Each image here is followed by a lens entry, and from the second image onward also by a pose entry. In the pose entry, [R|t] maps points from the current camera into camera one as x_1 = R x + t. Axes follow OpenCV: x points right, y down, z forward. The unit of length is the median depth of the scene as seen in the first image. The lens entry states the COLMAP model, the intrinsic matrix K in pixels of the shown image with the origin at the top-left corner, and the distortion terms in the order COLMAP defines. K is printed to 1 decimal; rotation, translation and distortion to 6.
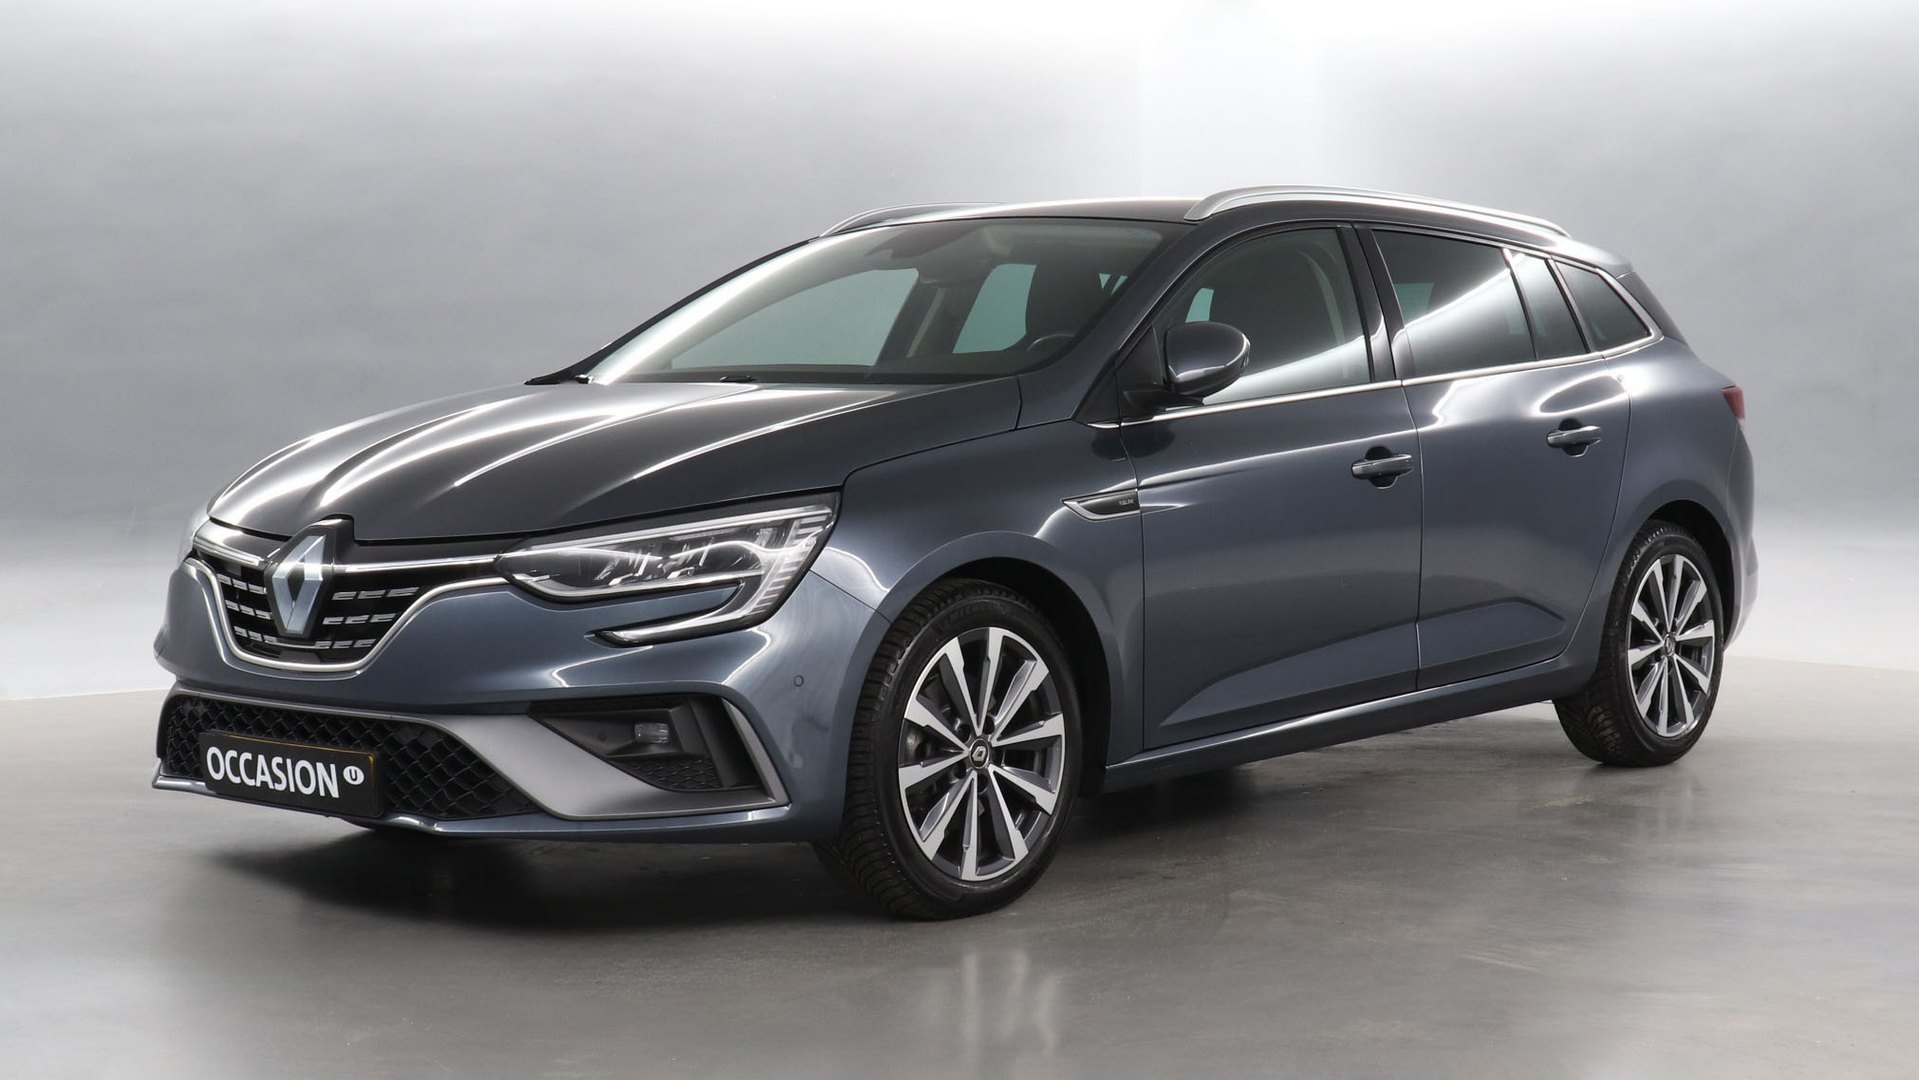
lens RADIAL K [[2940.2, 0, 916.4], [0, 2940.2, 541.2], [0, 0, 1]] dist [0.004703, 0.005105]
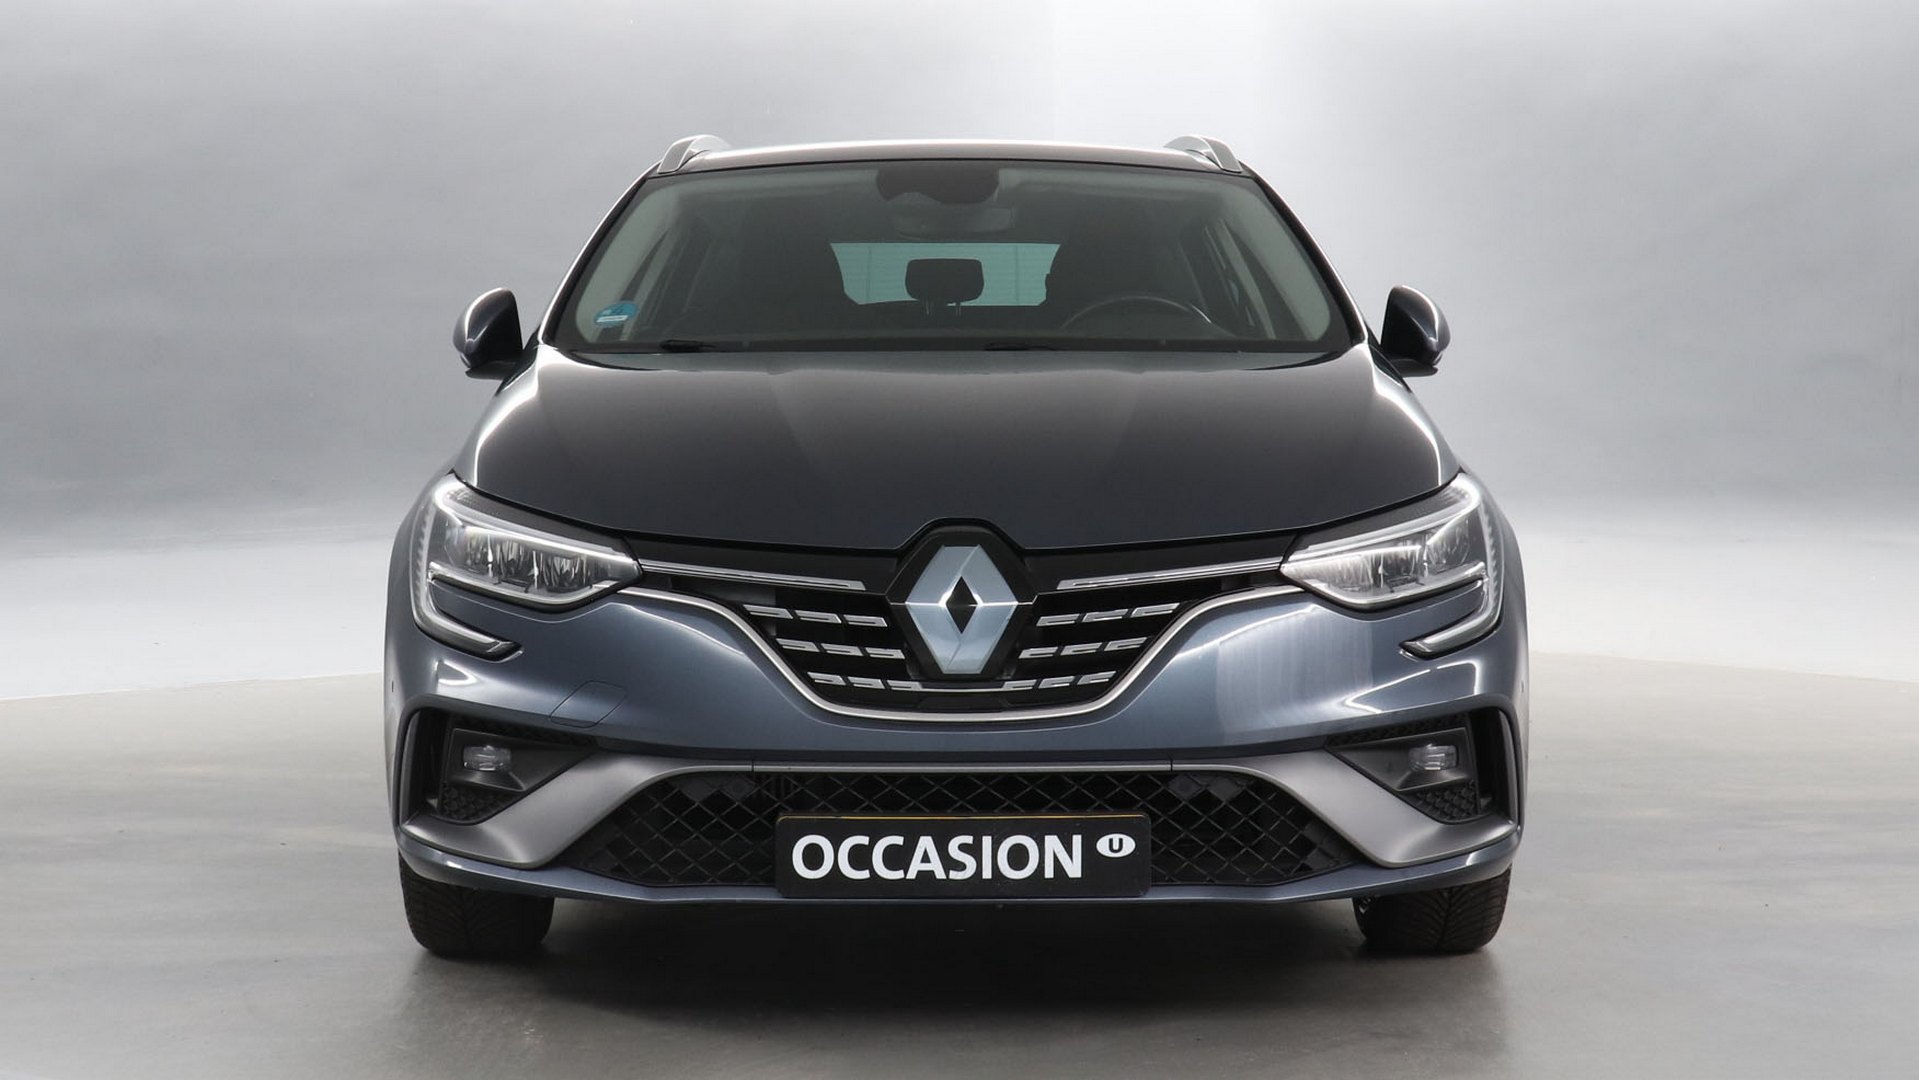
lens RADIAL K [[2940.2, 0, 916.4], [0, 2940.2, 541.2], [0, 0, 1]] dist [0.004703, 0.005105]
pose [[0.740680, -0.025985, 0.671355, -0.739428], [0.036431, 0.999335, -0.001513, -0.002514], [-0.670869, 0.025579, 0.741134, 0.440132]]
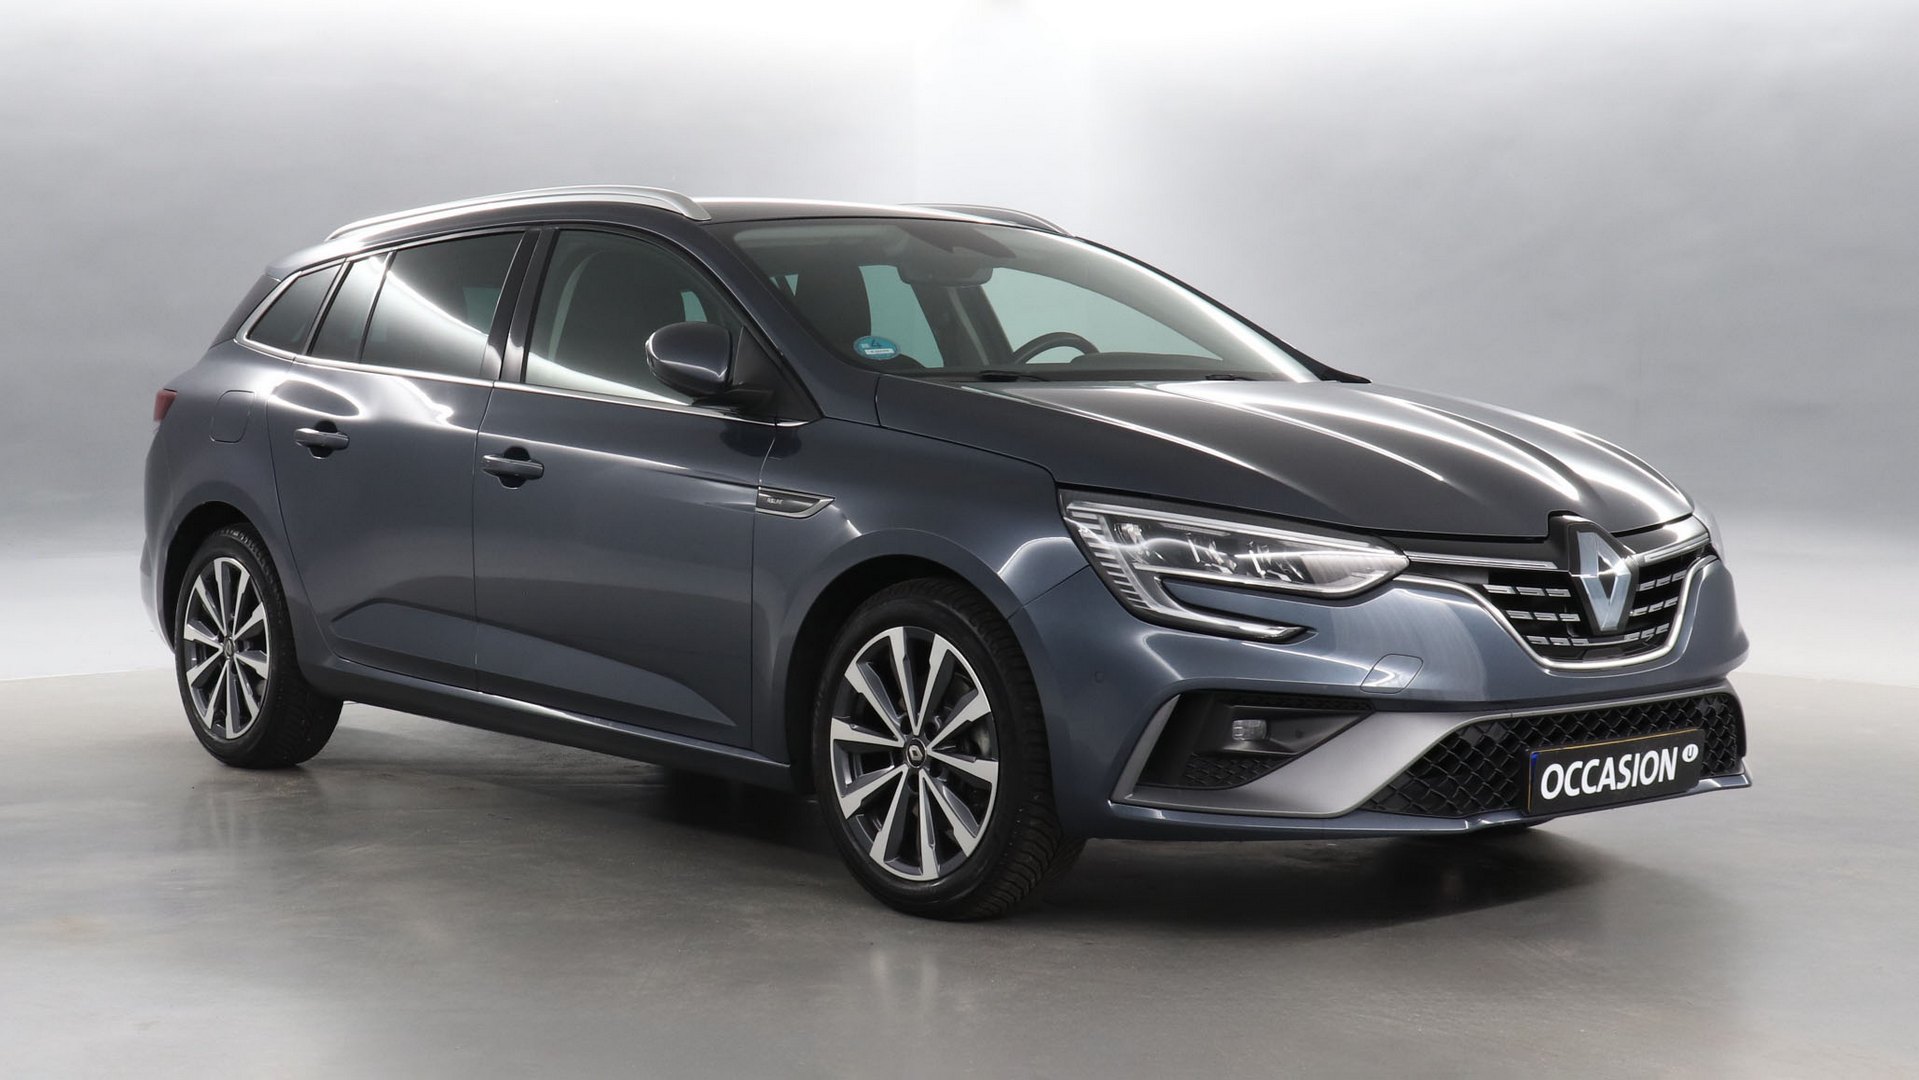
lens RADIAL K [[2940.2, 0, 916.4], [0, 2940.2, 541.2], [0, 0, 1]] dist [0.004703, 0.005105]
pose [[0.106500, -0.049112, 0.993099, -1.227830], [0.053981, 0.997592, 0.043545, -0.054847], [-0.992846, 0.048971, 0.108894, 1.128955]]
